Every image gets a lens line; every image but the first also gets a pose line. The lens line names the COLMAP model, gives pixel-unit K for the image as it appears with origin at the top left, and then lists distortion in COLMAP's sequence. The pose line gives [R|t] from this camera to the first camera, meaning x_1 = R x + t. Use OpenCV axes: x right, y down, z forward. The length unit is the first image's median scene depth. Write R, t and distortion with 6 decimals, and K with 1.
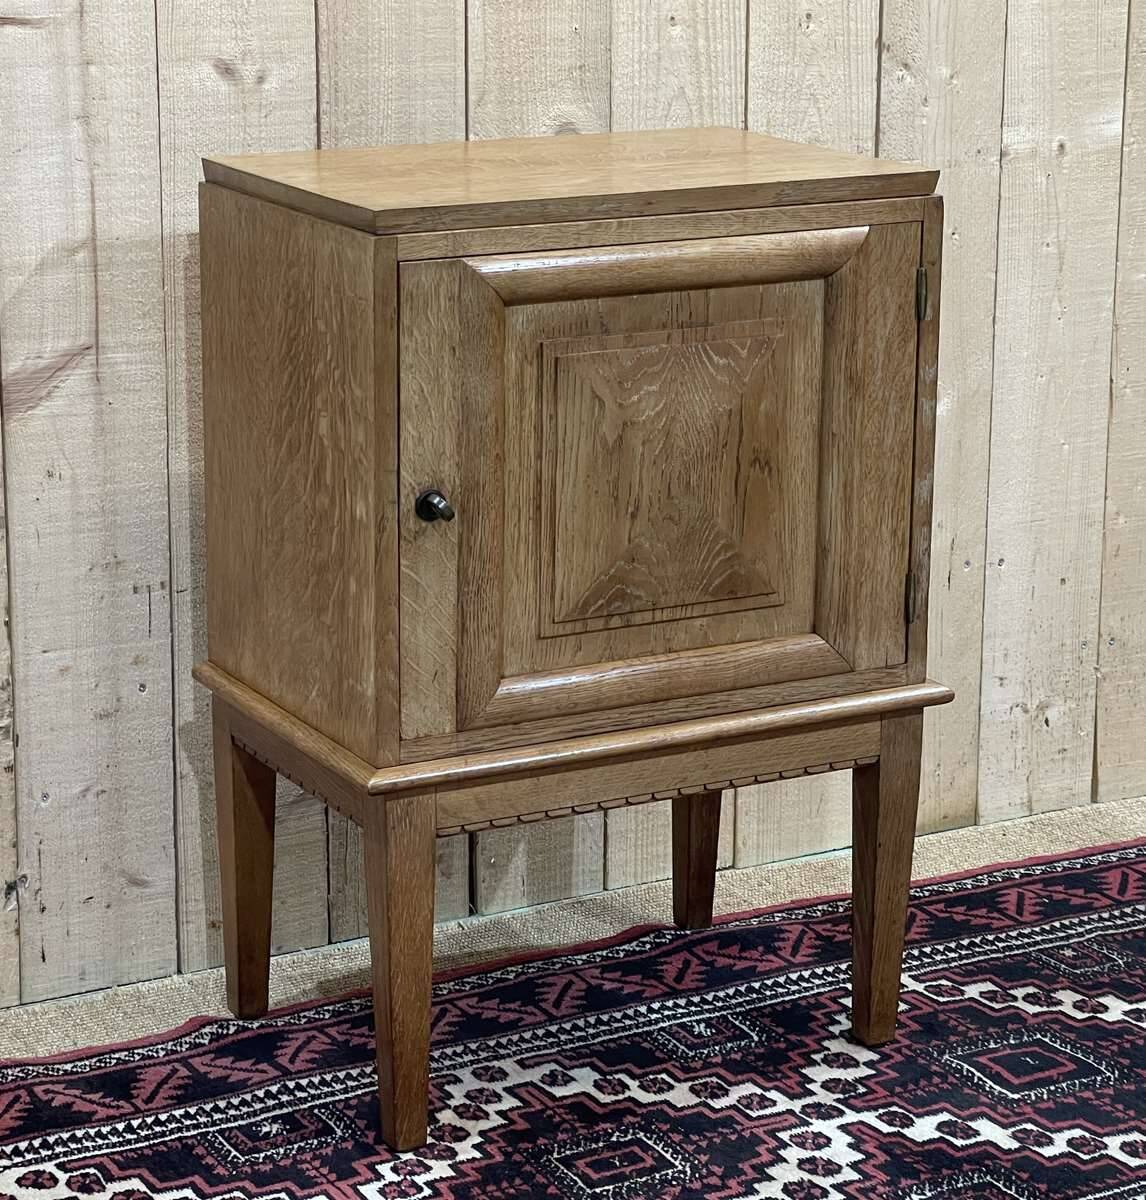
lens RADIAL K [[3167.6, 0, 531.5], [0, 3167.6, 559.9], [0, 0, 1]] dist [0.113685, 1.102245]
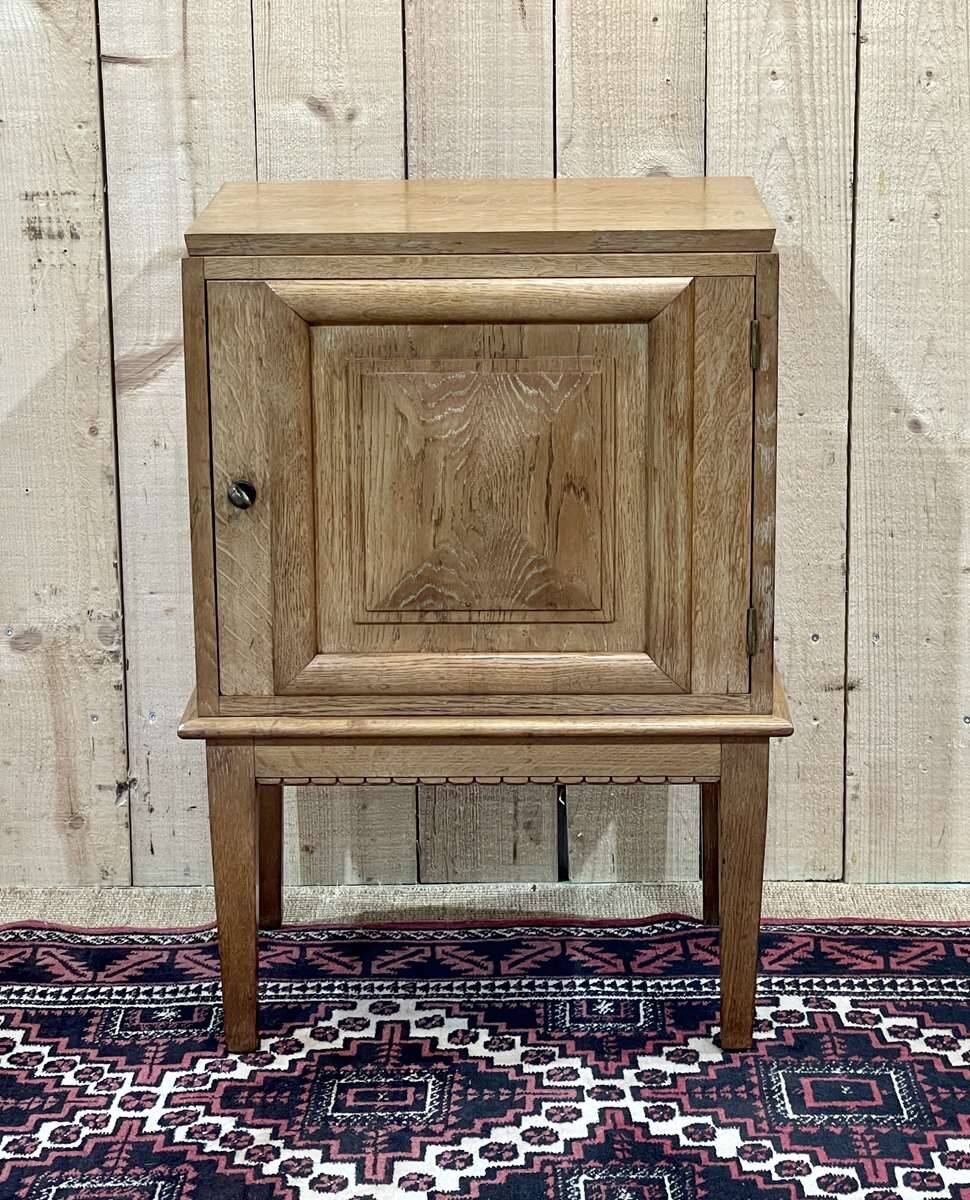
lens RADIAL K [[3008.2, 0, 475.8], [0, 3008.2, 577.1], [0, 0, 1]] dist [0.100421, 1.329359]
pose [[0.872085, 0.111834, -0.476404, 0.502661], [-0.106600, 0.993572, 0.038100, -0.033695], [0.477602, 0.017558, 0.878401, 0.074367]]
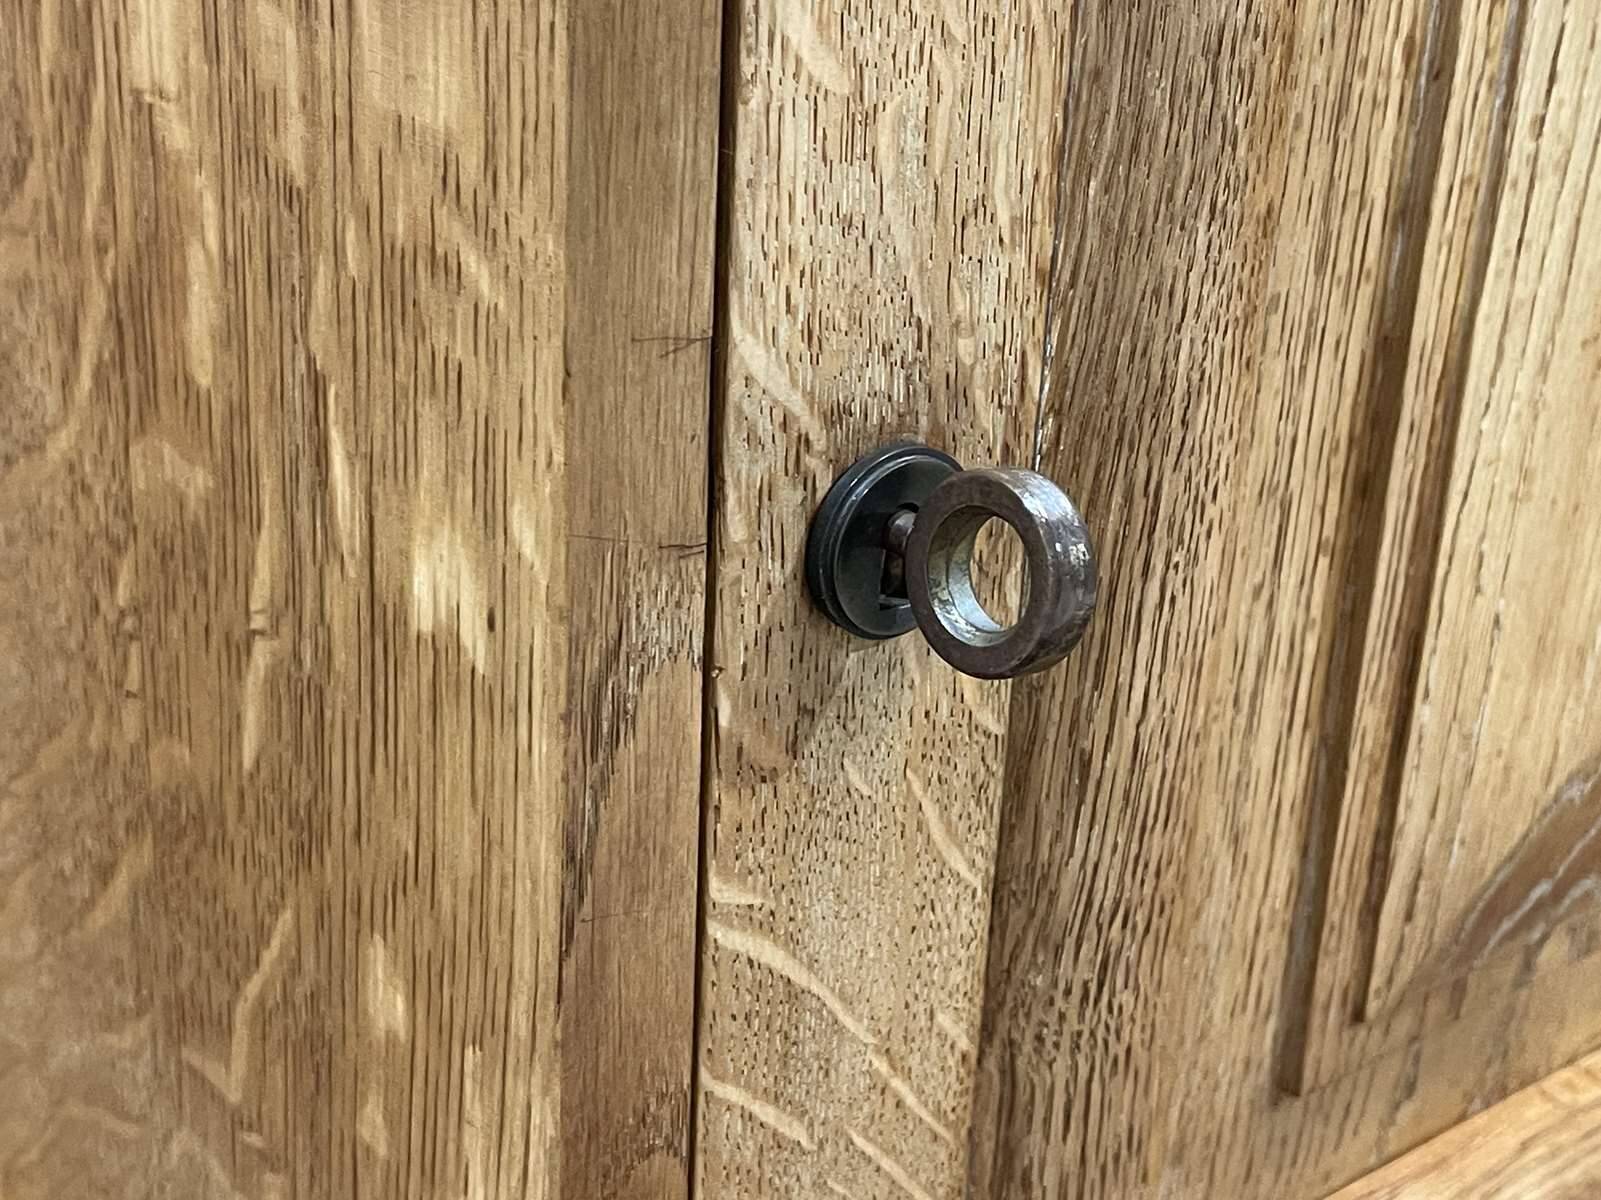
lens RADIAL K [[2451.7, 0, 800.5], [0, 2451.7, 600.0], [0, 0, 1]] dist [0.085882, -0.058167]
pose [[0.980779, -0.041993, 0.190548, -0.053031], [0.013329, 0.988704, 0.149287, -0.029035], [-0.194665, -0.143878, 0.970260, 0.785782]]
